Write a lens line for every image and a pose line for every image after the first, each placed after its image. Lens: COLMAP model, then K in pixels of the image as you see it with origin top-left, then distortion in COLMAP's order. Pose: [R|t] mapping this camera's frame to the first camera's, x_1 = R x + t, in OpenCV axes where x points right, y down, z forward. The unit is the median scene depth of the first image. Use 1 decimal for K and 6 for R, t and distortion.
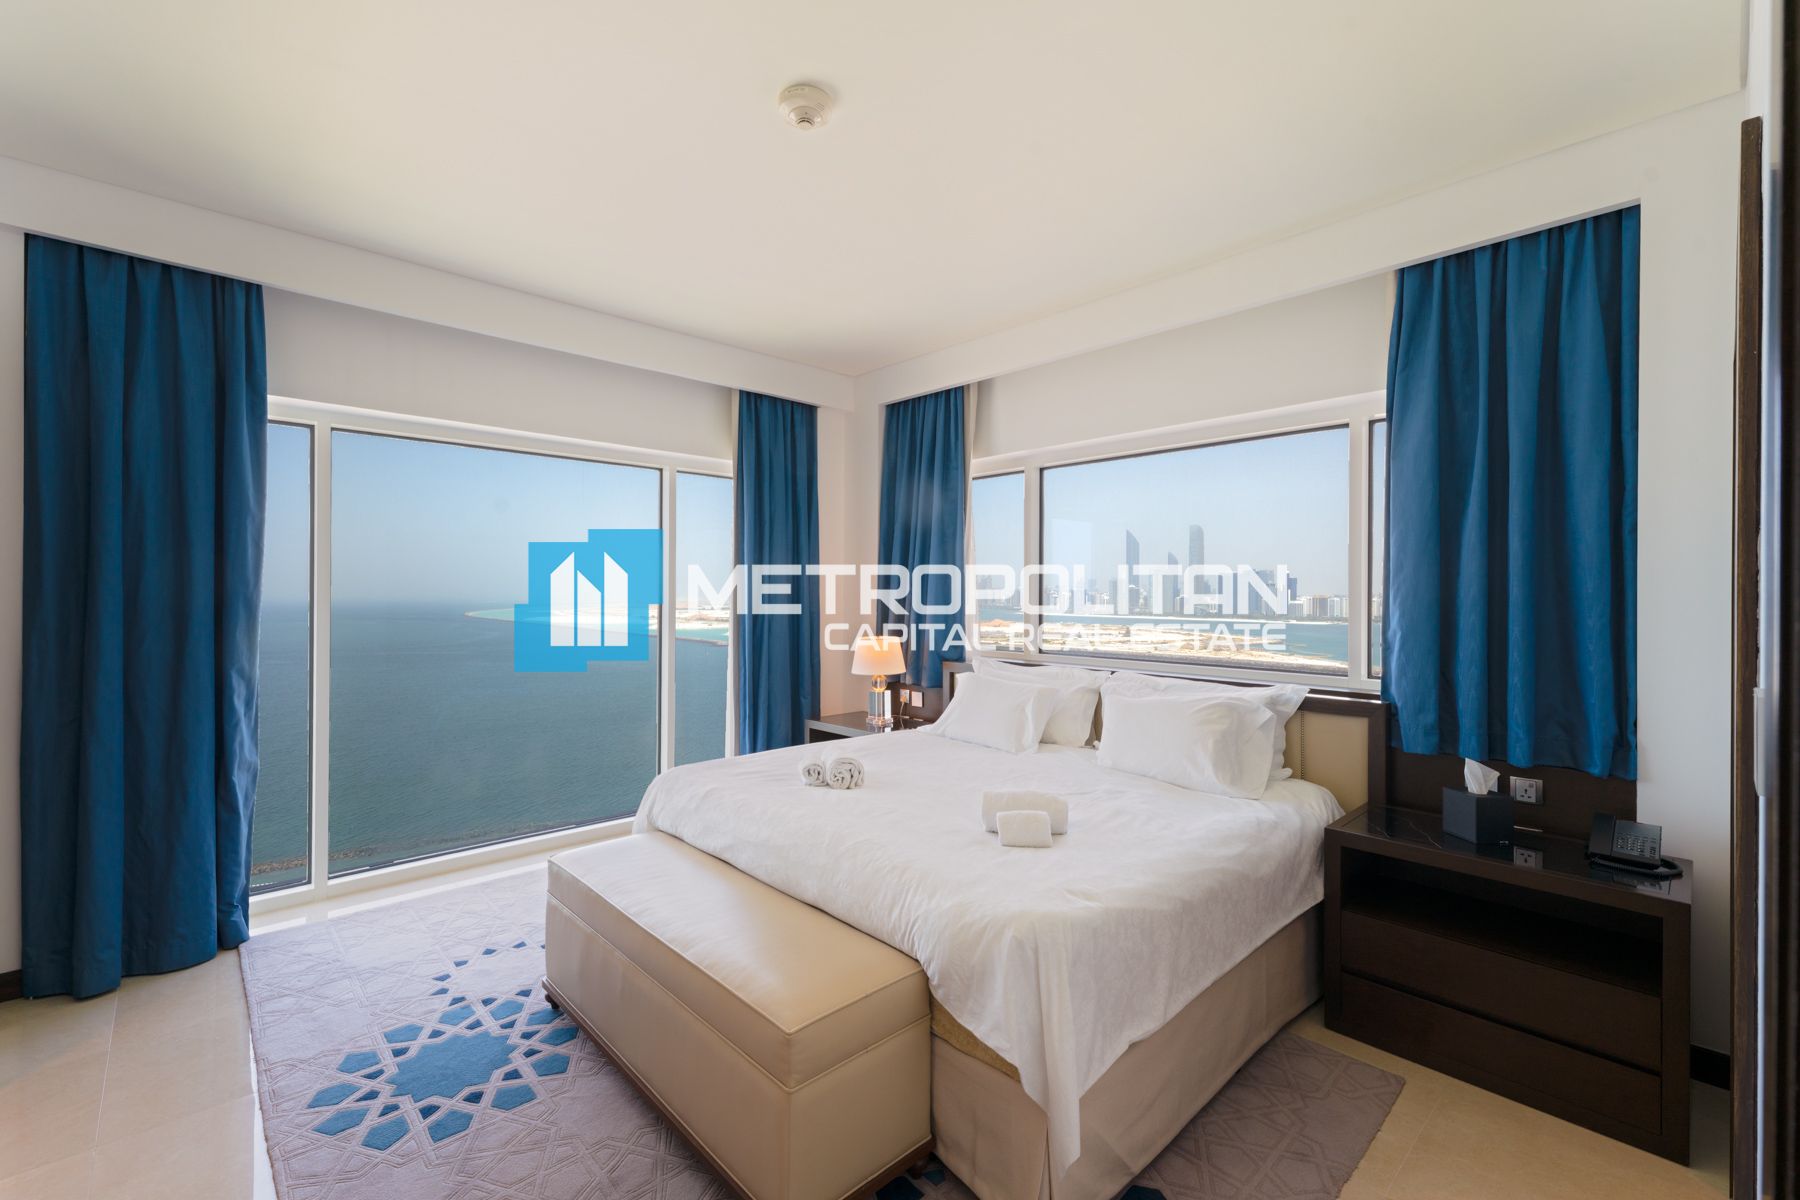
lens RADIAL K [[730.8, 0, 883.2], [0, 730.8, 596.6], [0, 0, 1]] dist [0.019840, -0.000257]
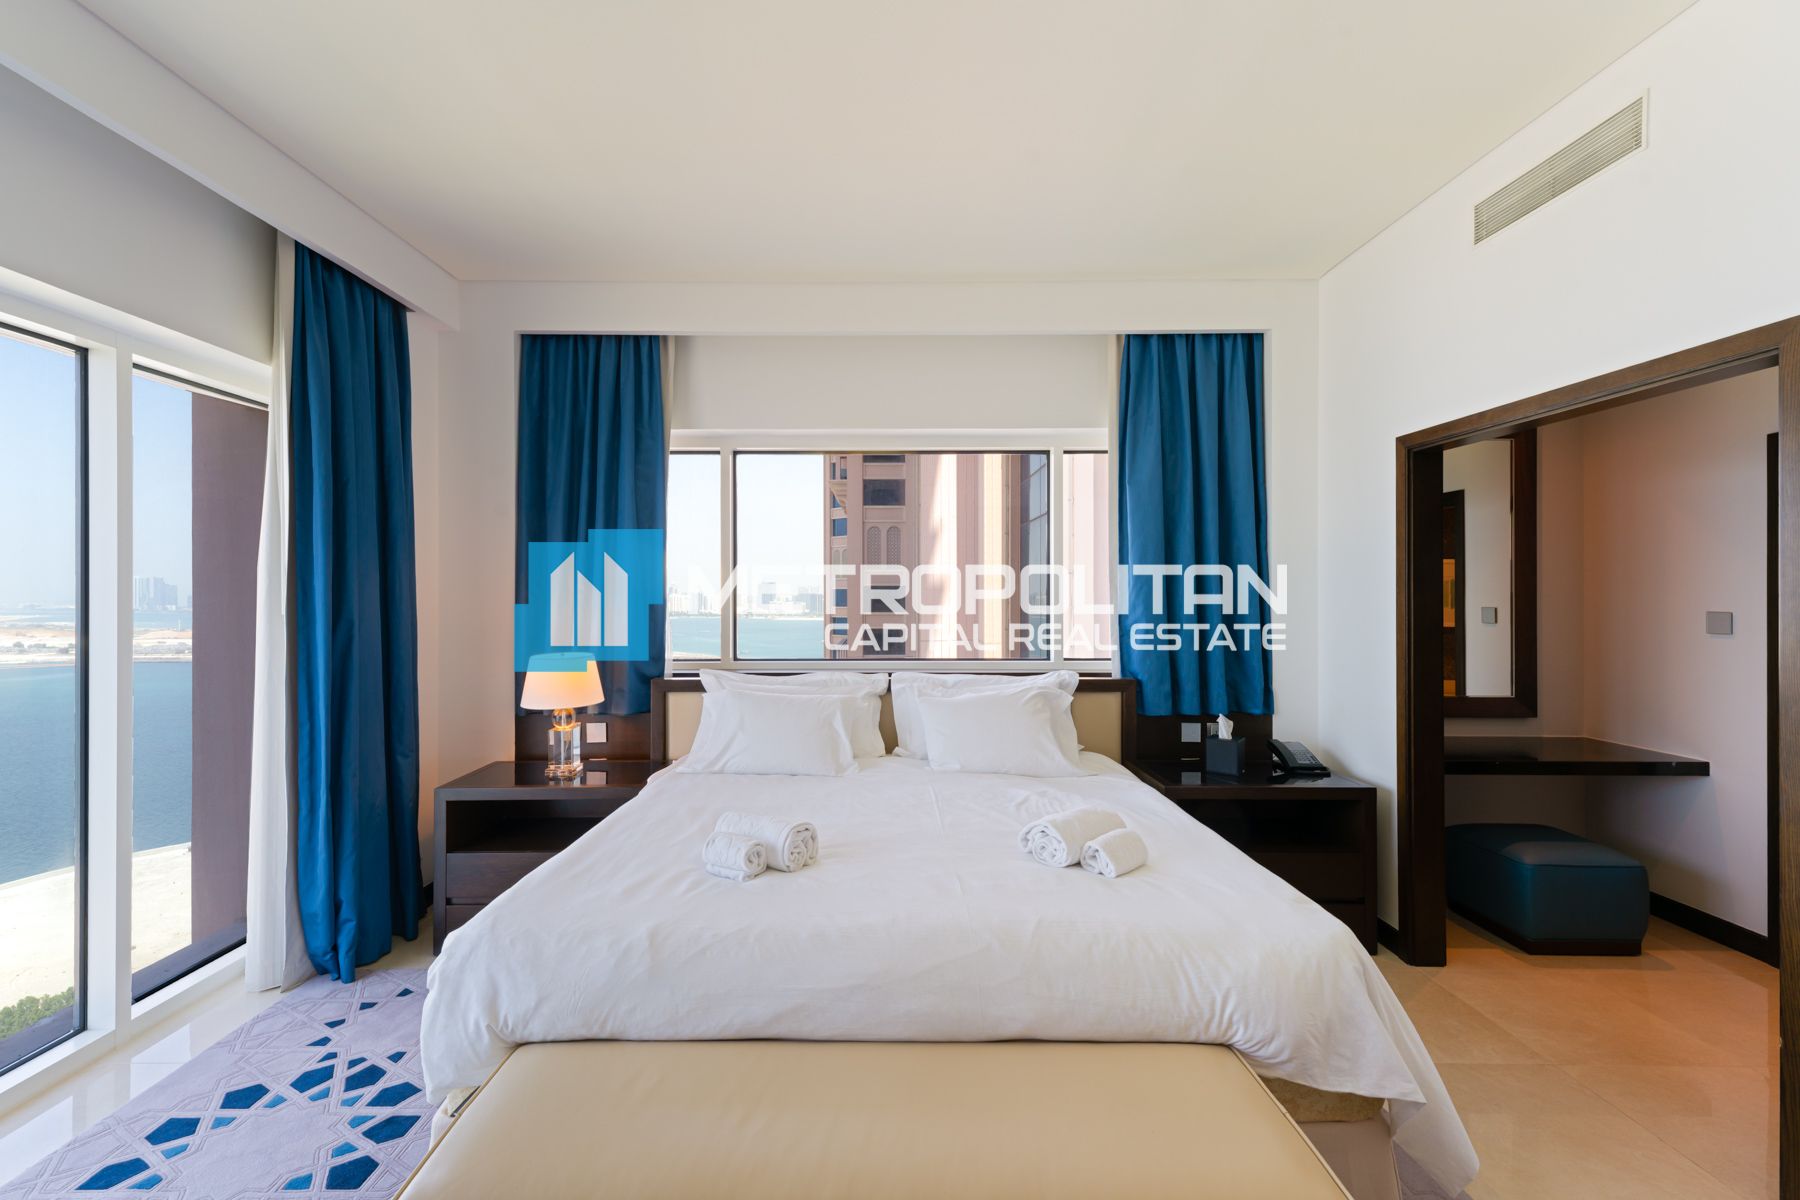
lens RADIAL K [[730.8, 0, 889.9], [0, 730.8, 594.5], [0, 0, 1]] dist [0.019840, -0.000257]
pose [[0.695159, -0.010557, 0.718778, -0.469249], [0.008152, 0.999944, 0.006803, -0.010029], [-0.718810, 0.001131, 0.695206, 0.404043]]
